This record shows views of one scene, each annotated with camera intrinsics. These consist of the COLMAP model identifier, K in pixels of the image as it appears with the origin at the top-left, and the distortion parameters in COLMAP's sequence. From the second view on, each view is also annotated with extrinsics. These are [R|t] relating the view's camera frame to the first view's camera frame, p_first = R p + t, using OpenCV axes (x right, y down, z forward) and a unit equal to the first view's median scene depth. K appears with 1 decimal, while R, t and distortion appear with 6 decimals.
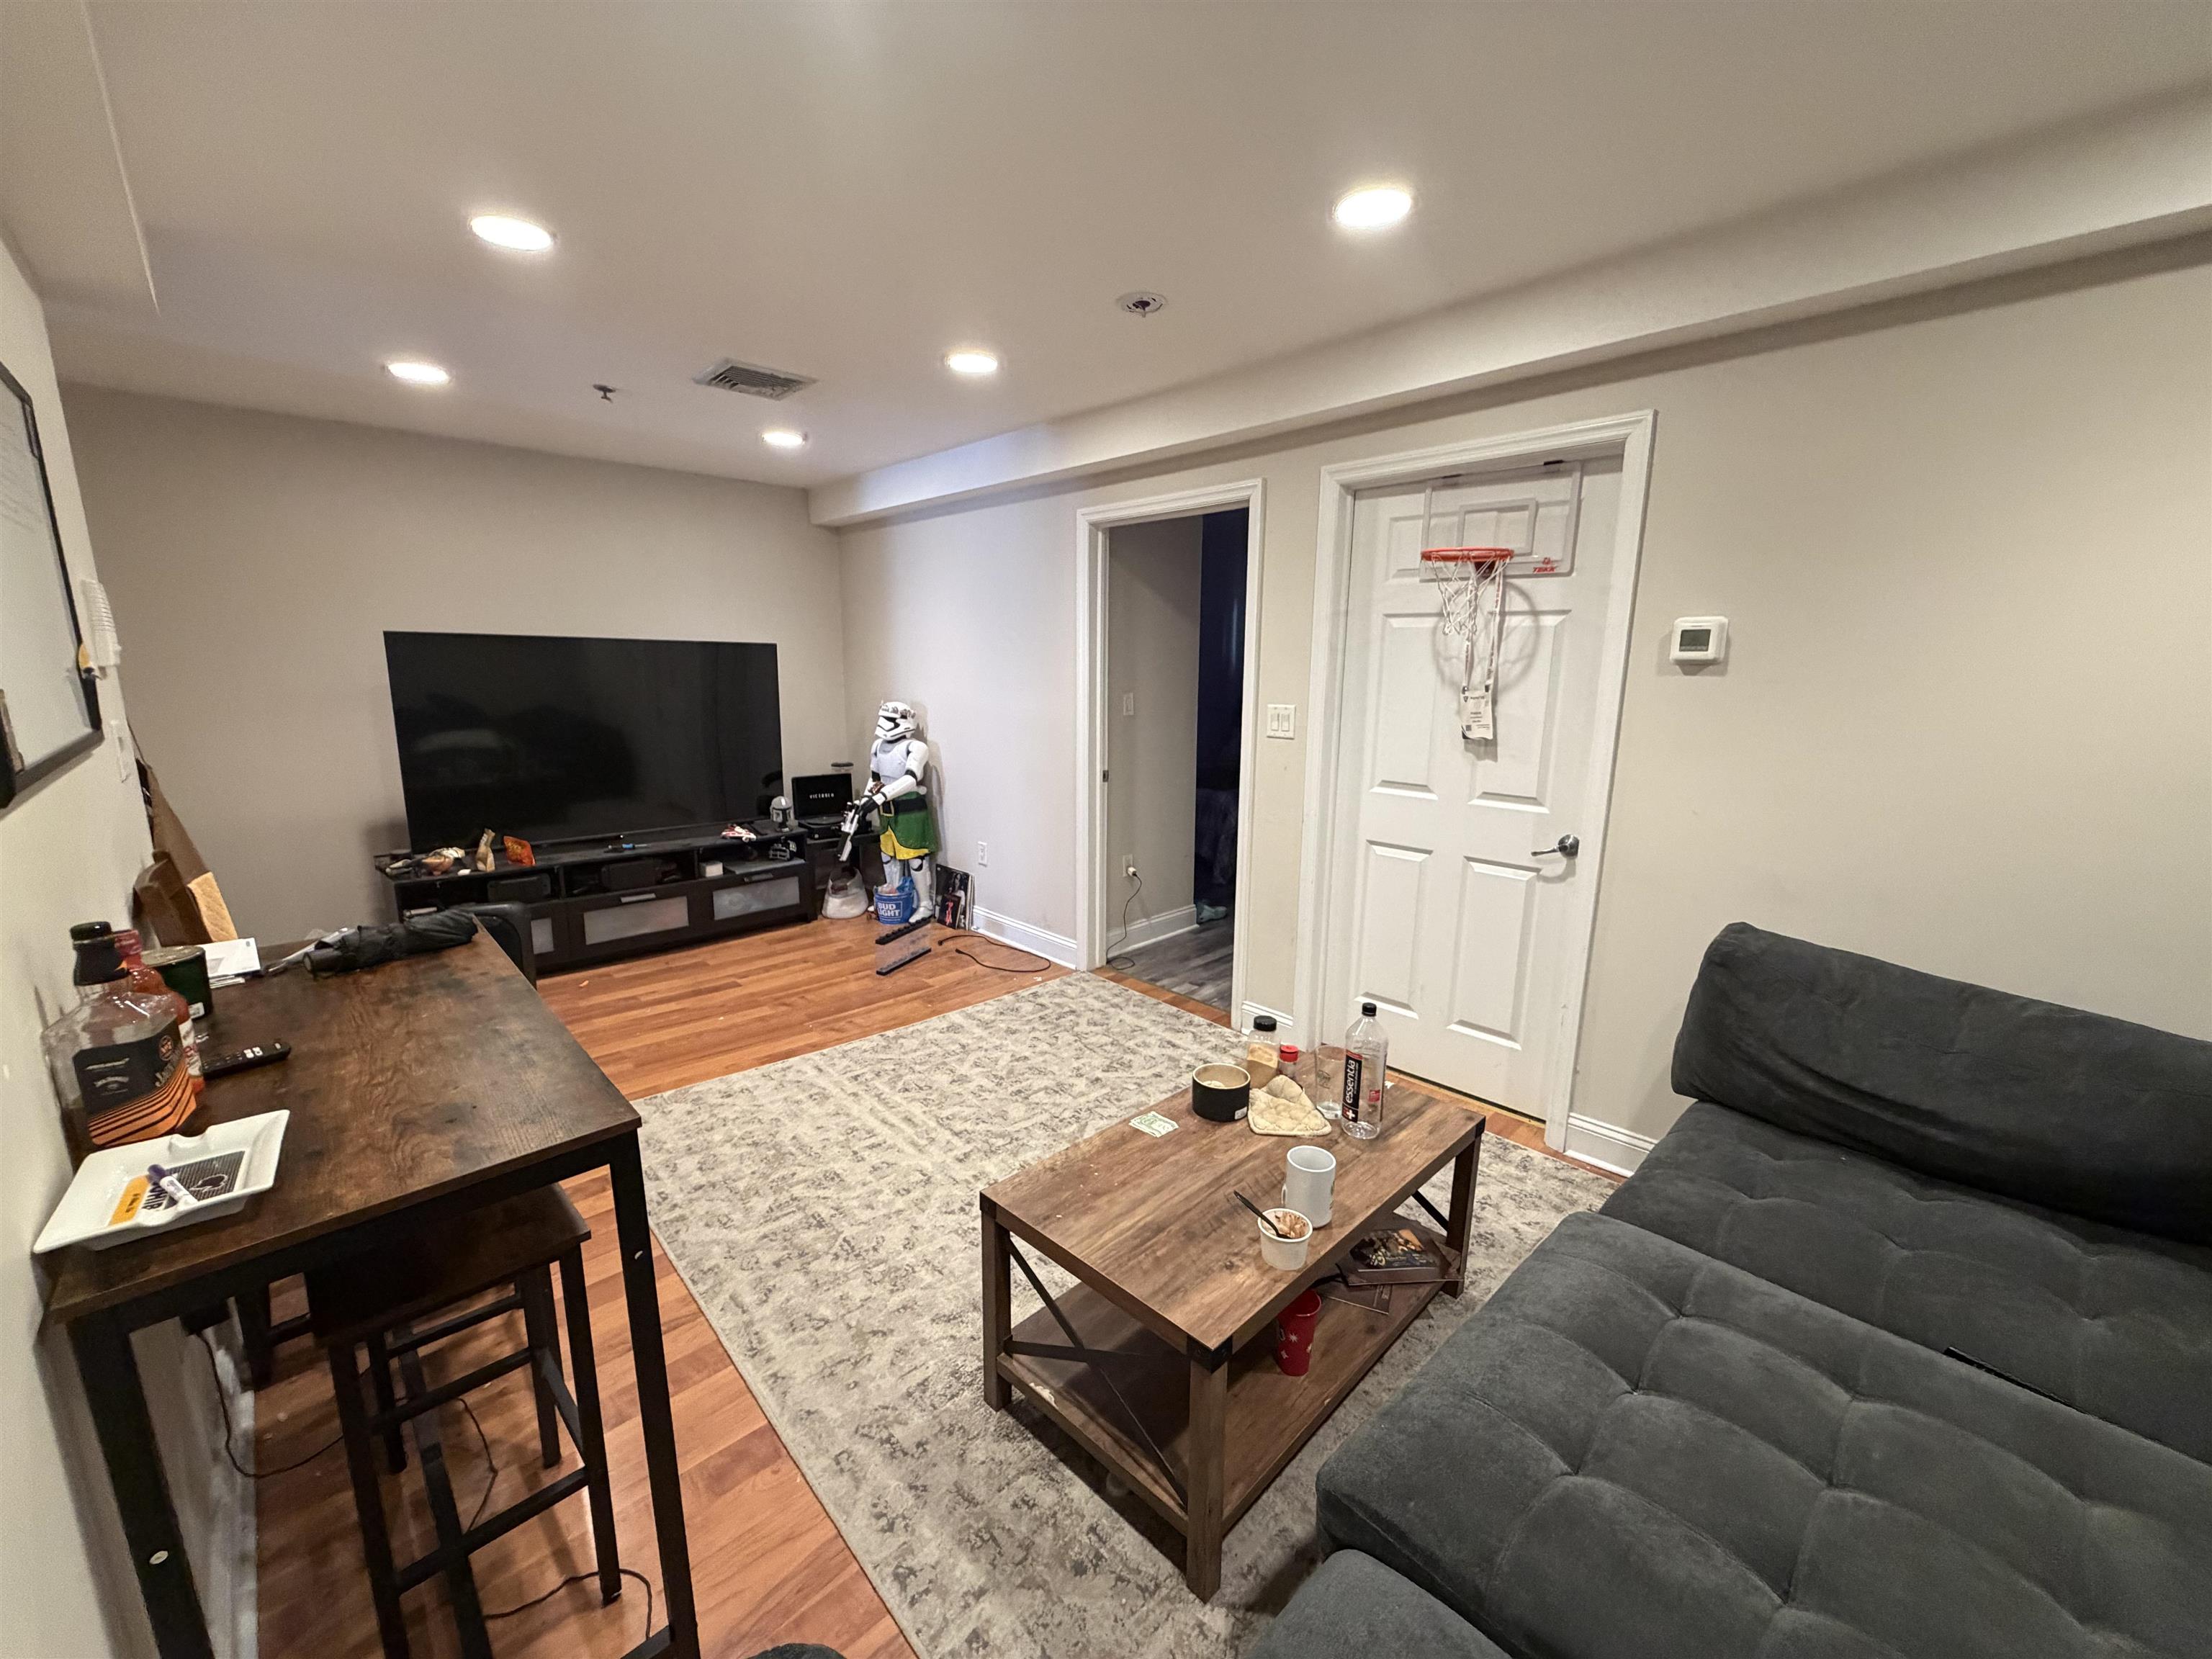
lens RADIAL K [[874.6, 0, 1098.3], [0, 874.6, 827.6], [0, 0, 1]] dist [-0.000803, -0.000063]
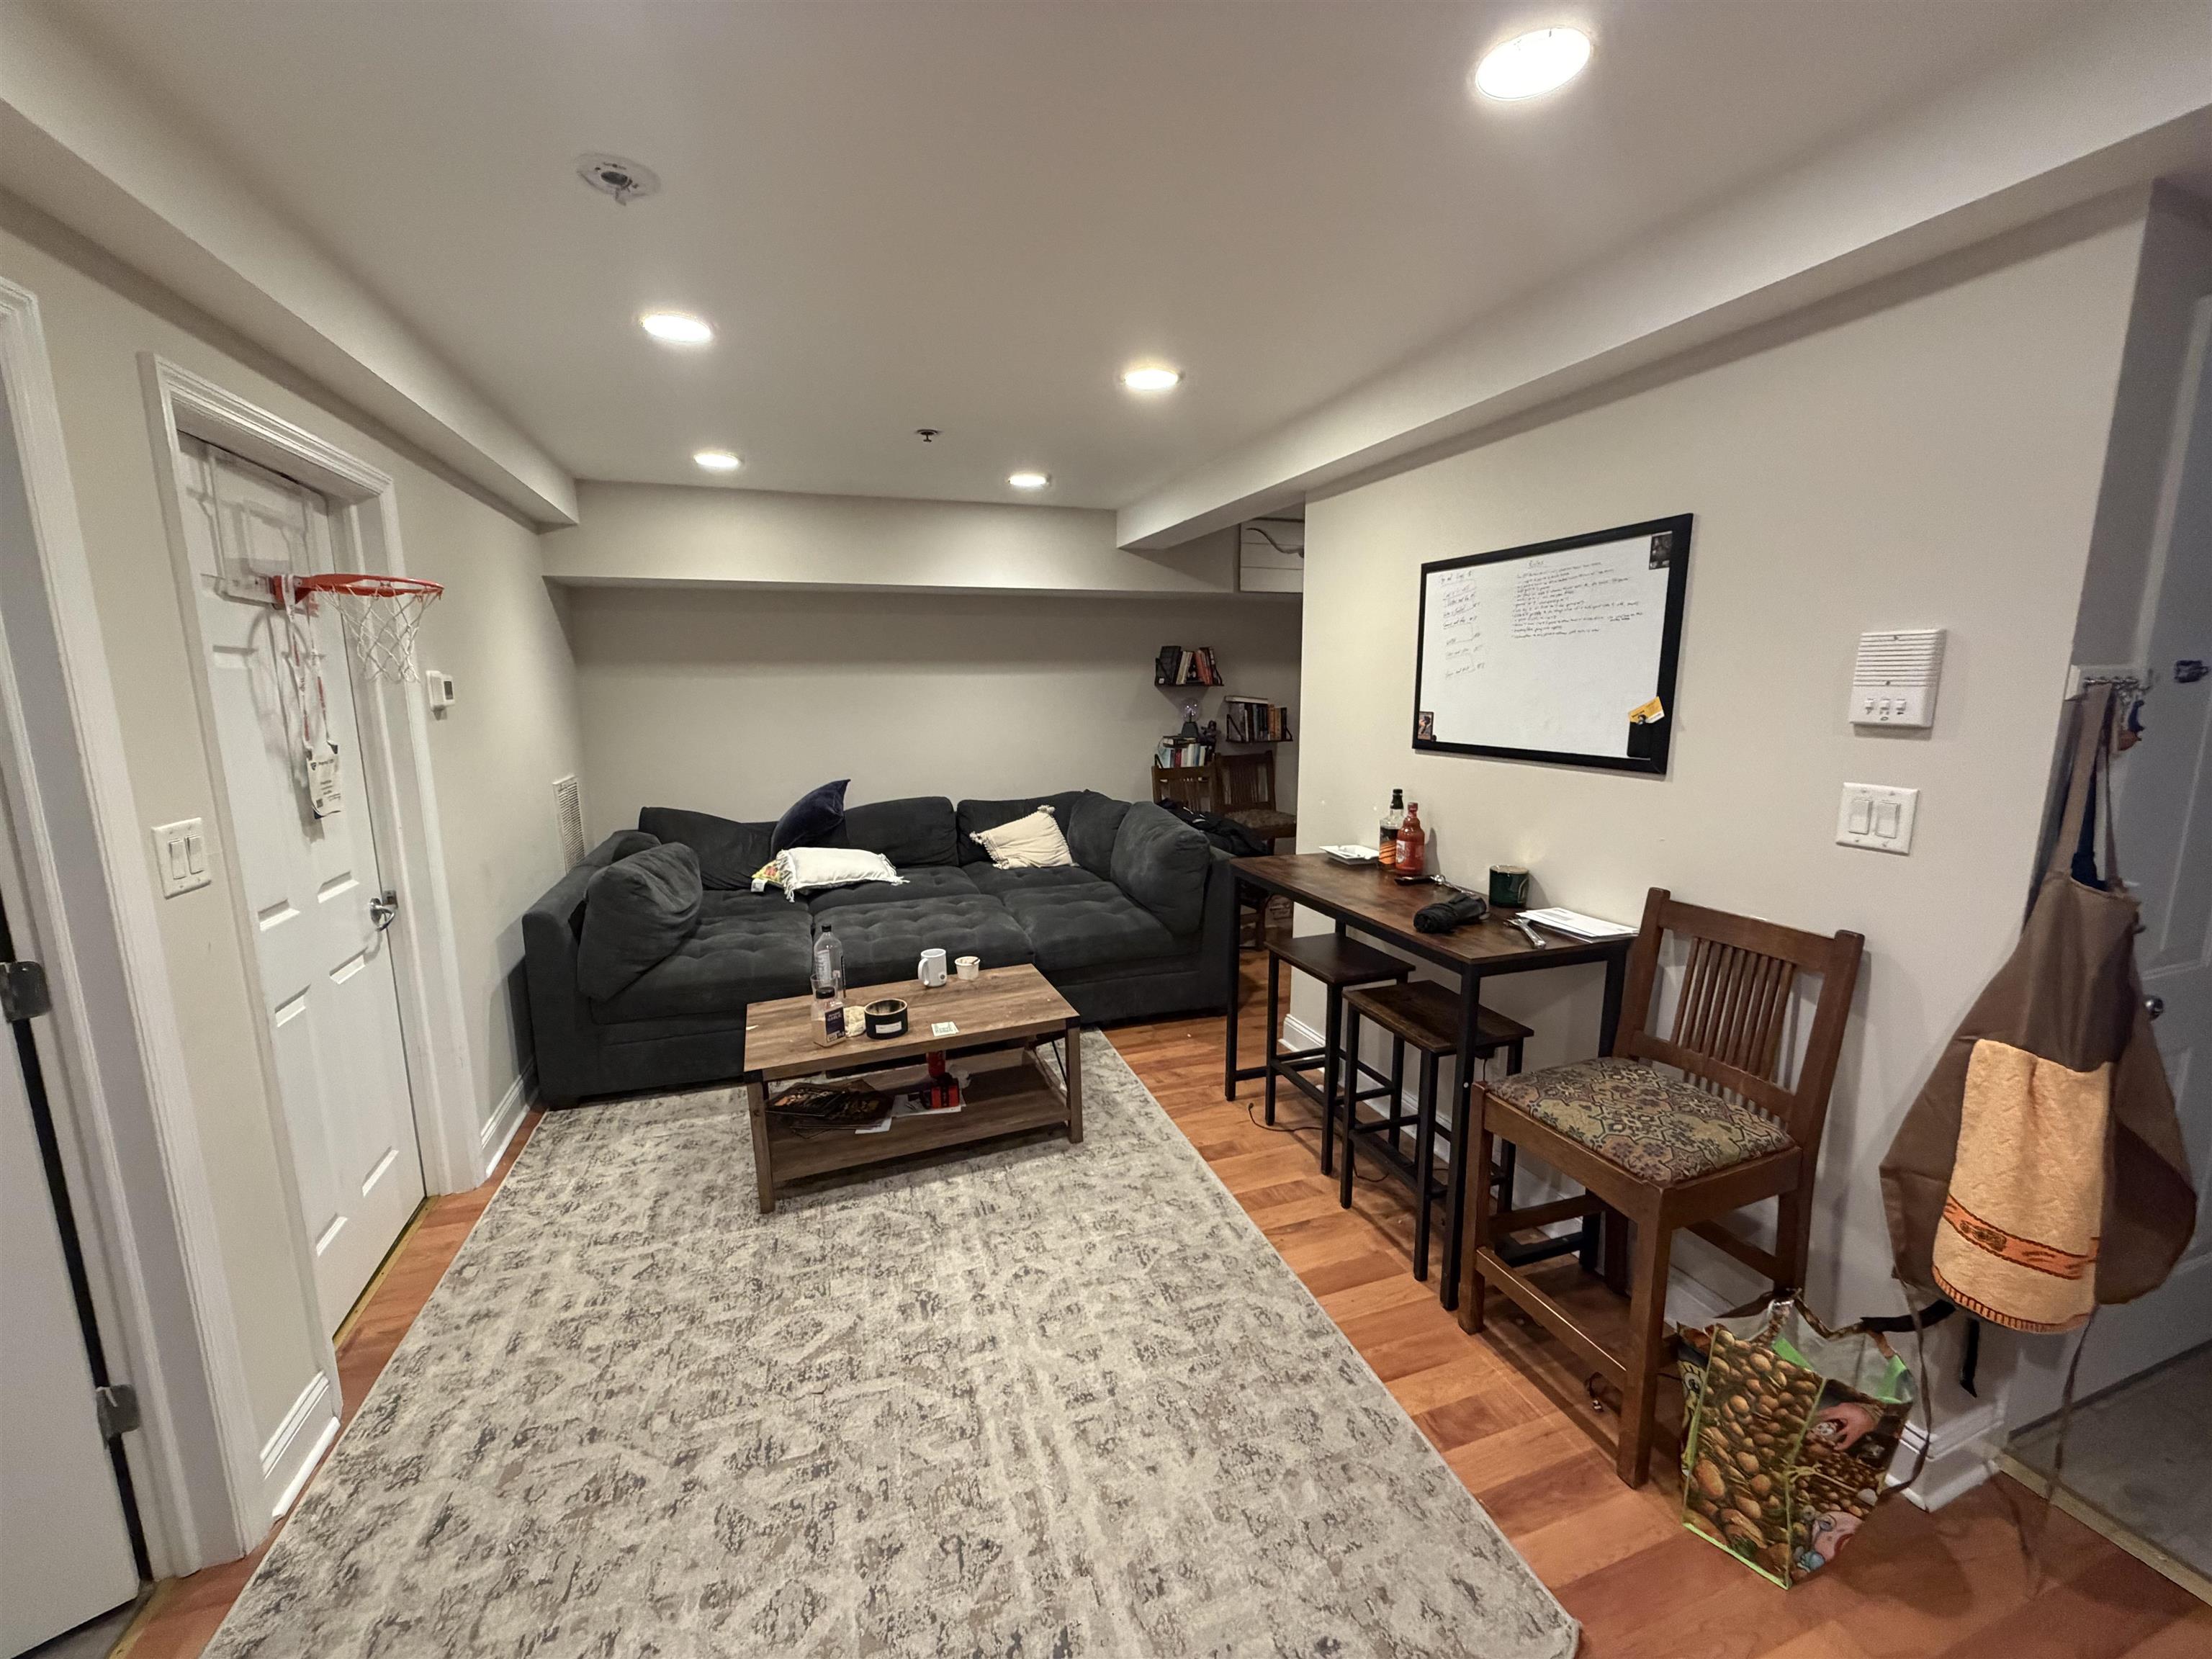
lens RADIAL K [[874.6, 0, 1102.3], [0, 874.6, 825.8], [0, 0, 1]] dist [-0.000803, -0.000063]
pose [[-0.909707, -0.066209, 0.409938, -0.596407], [0.082618, 0.938612, 0.334934, -0.346253], [-0.406949, 0.338561, -0.848392, 1.620944]]
